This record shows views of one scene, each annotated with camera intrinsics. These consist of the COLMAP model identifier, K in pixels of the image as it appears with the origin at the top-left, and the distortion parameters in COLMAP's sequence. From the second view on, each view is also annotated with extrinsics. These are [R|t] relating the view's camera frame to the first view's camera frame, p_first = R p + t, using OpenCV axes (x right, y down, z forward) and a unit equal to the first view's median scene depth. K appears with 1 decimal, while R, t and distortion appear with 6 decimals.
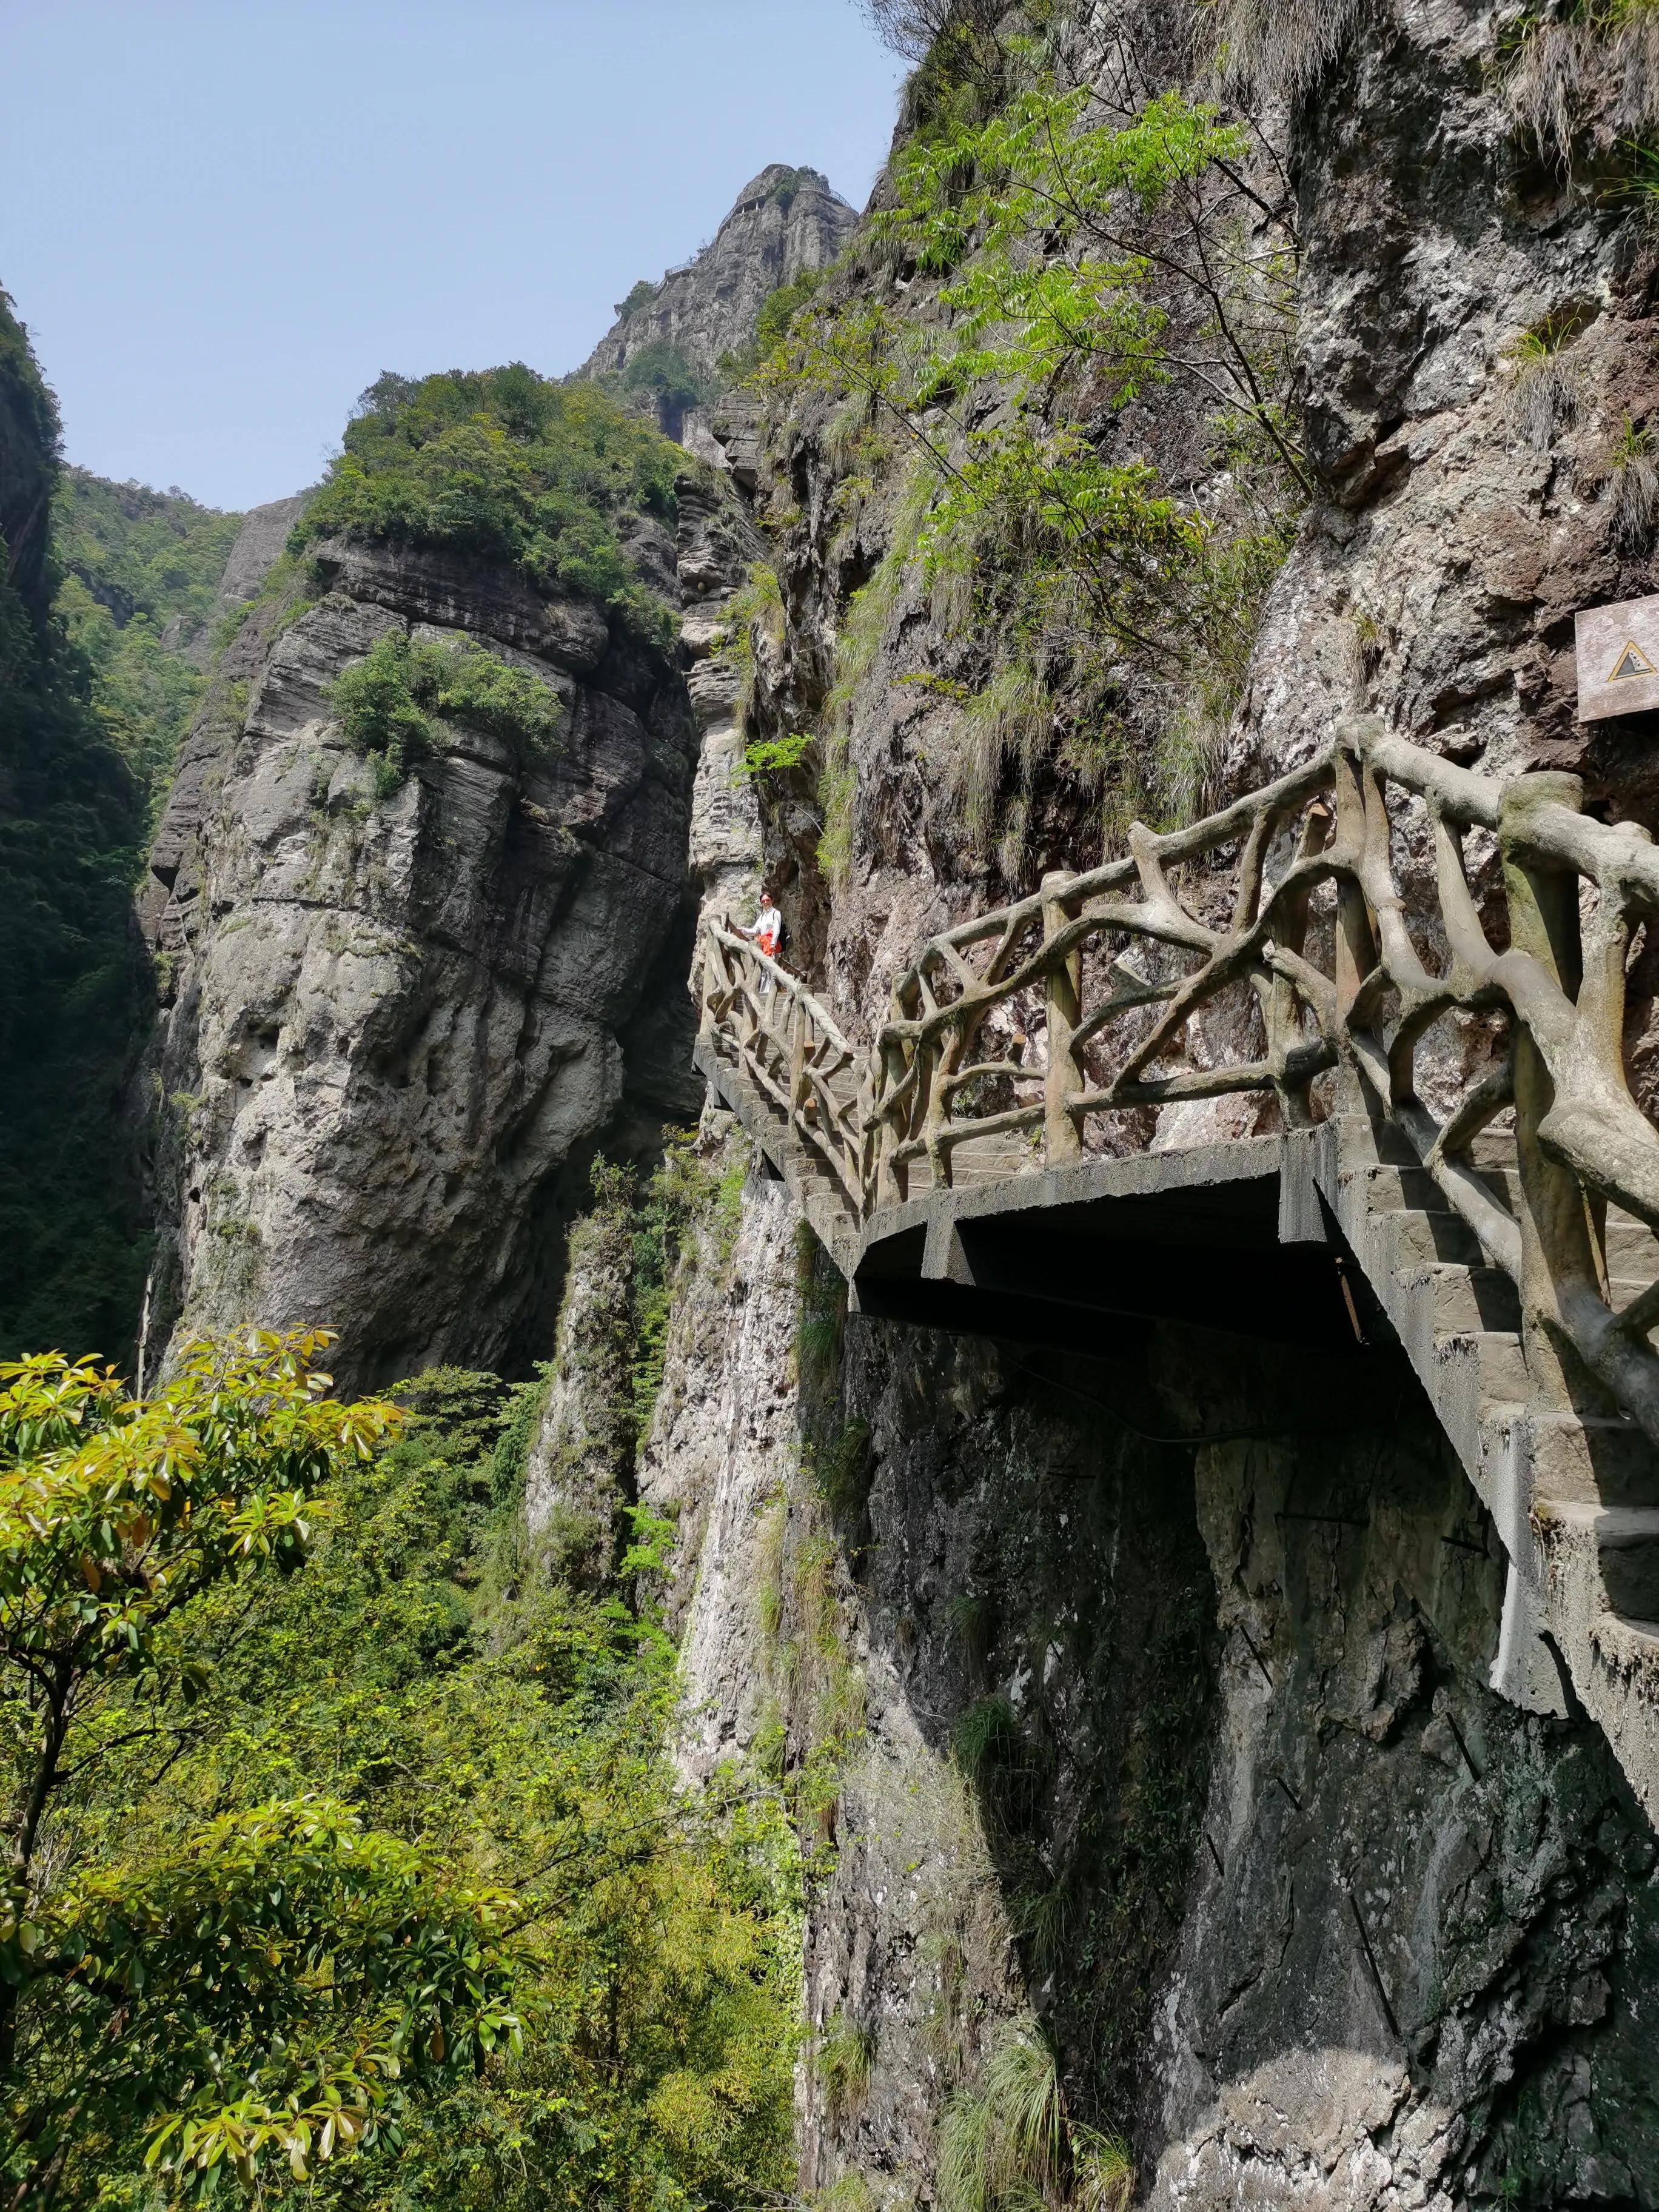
lens RADIAL K [[1081.4, 0, 835.4], [0, 1081.4, 1096.3], [0, 0, 1]] dist [-0.038067, 0.001636]
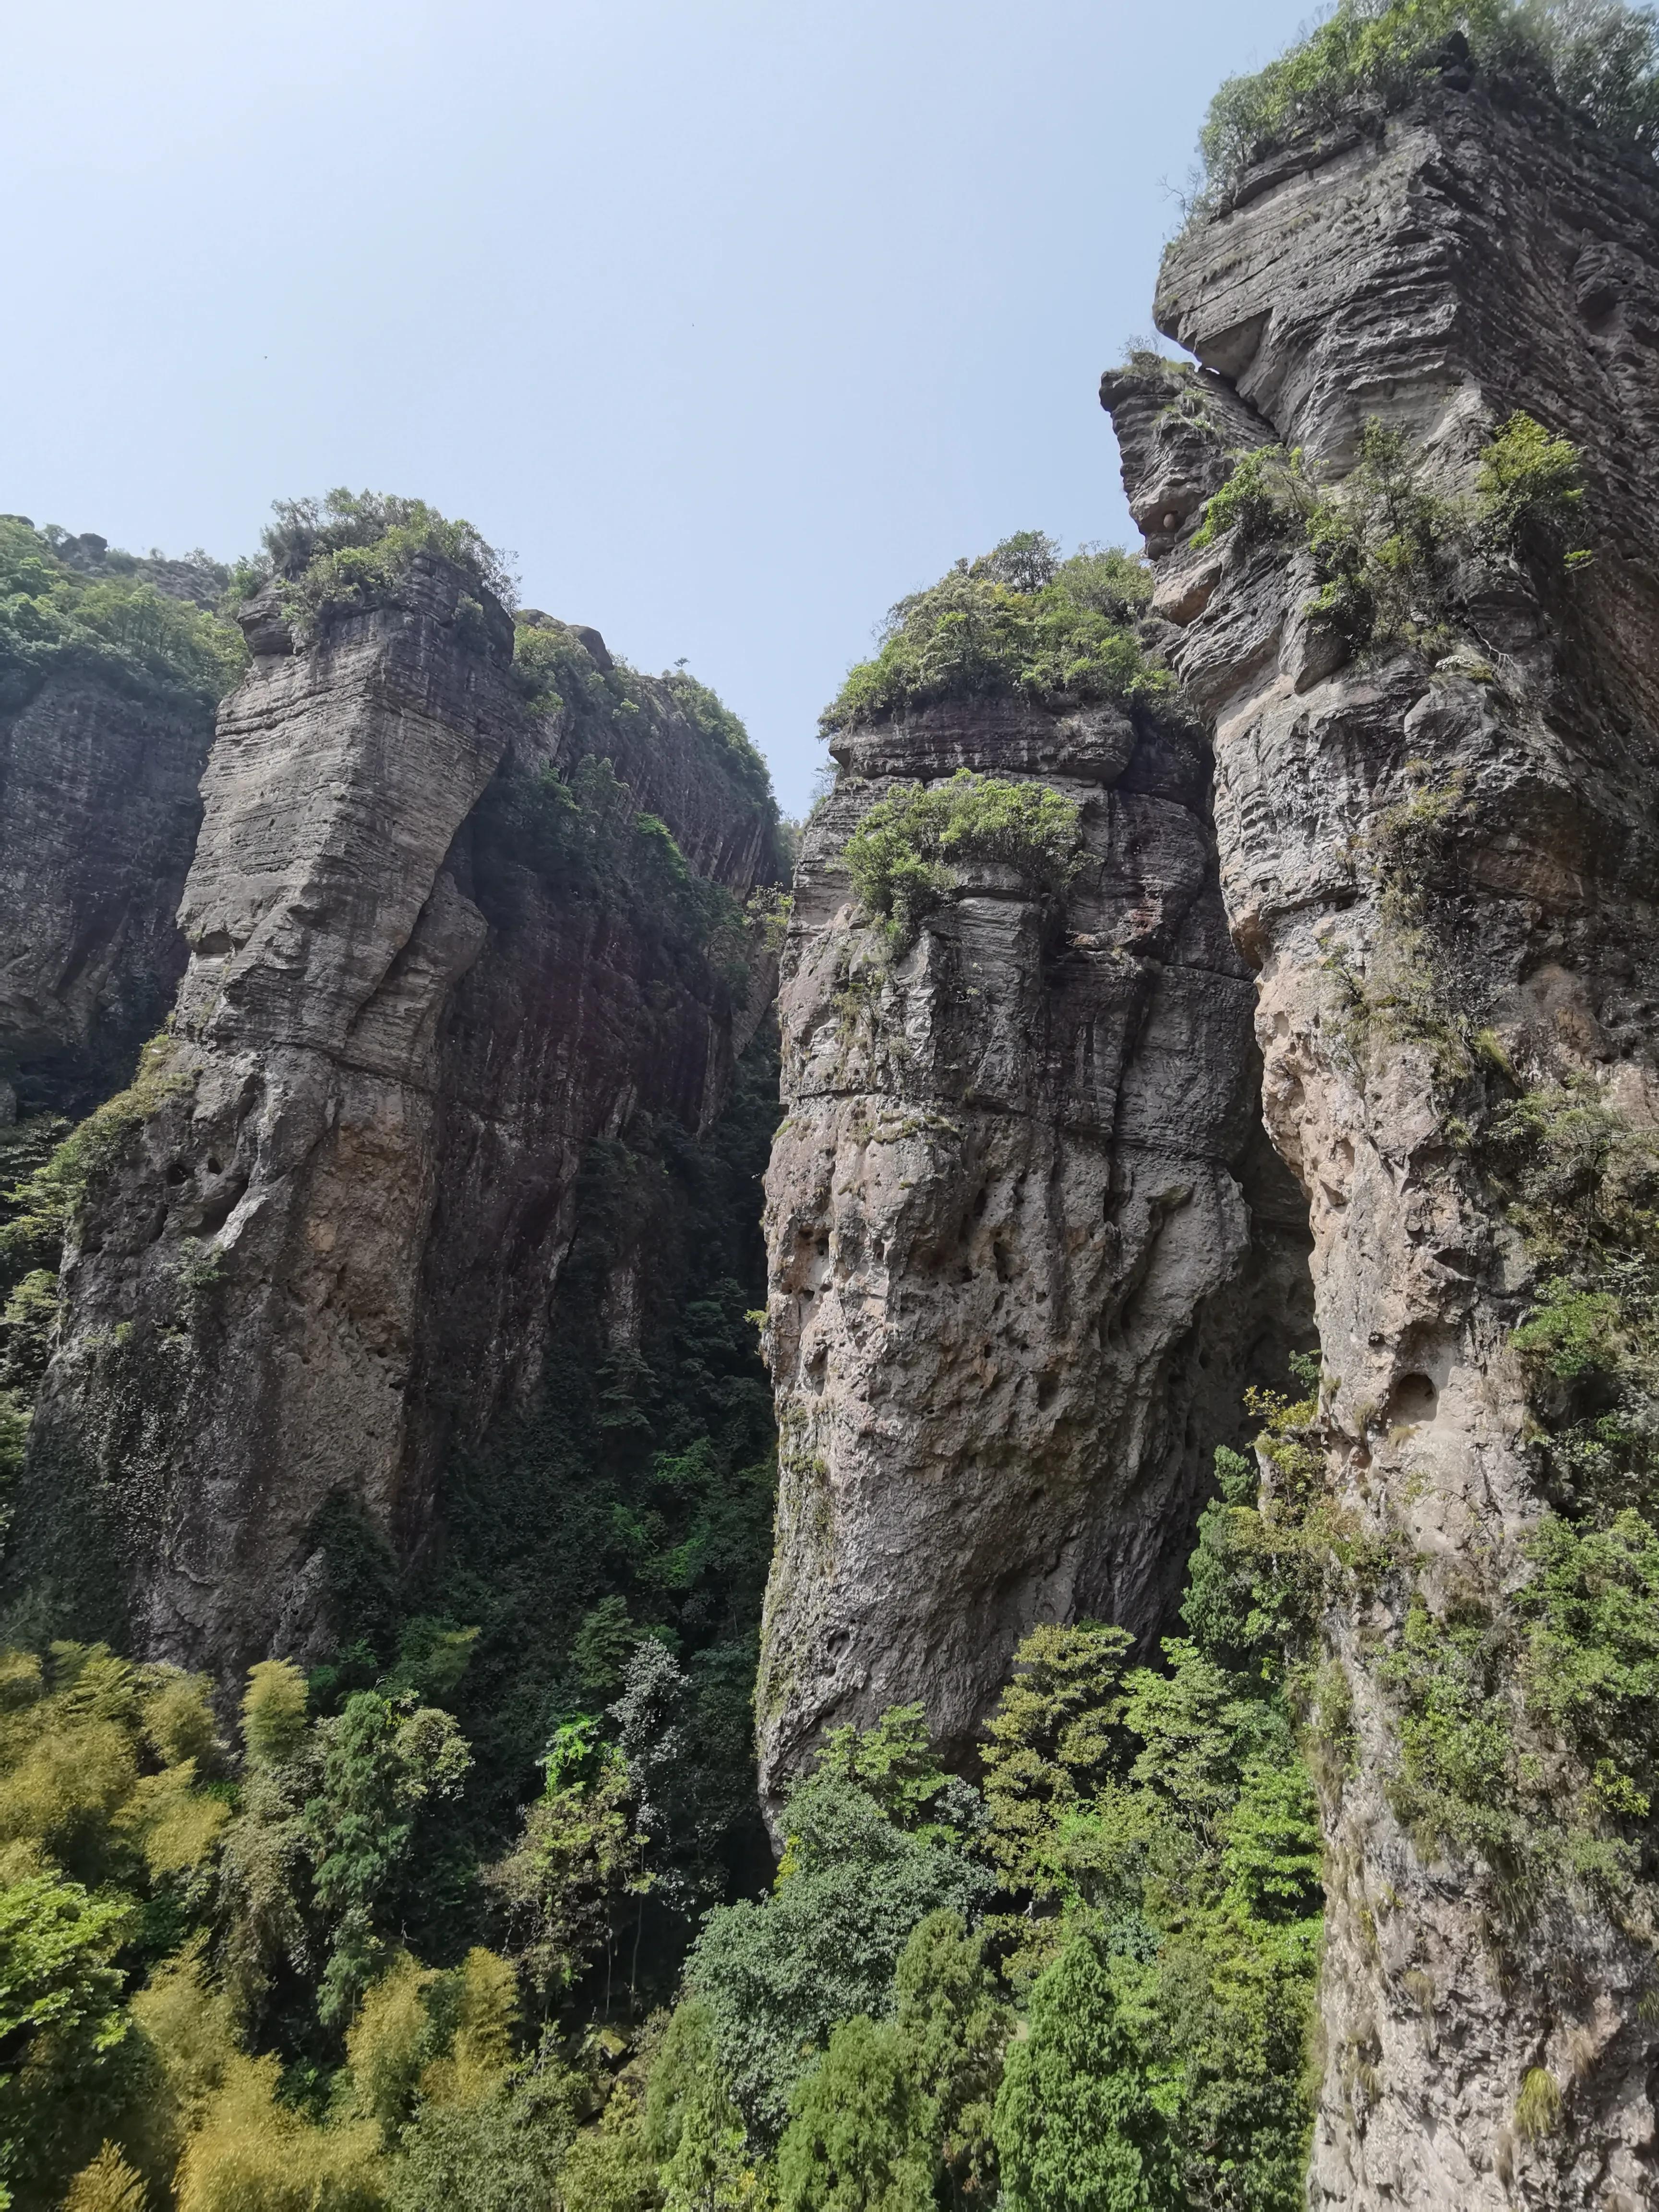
lens RADIAL K [[1081.4, 0, 835.4], [0, 1081.4, 1096.3], [0, 0, 1]] dist [-0.038067, 0.001636]
pose [[0.830941, -0.185037, -0.524689, -0.009451], [0.118484, 0.980294, -0.158069, -0.030958], [0.543598, 0.069179, 0.836490, 0.221337]]
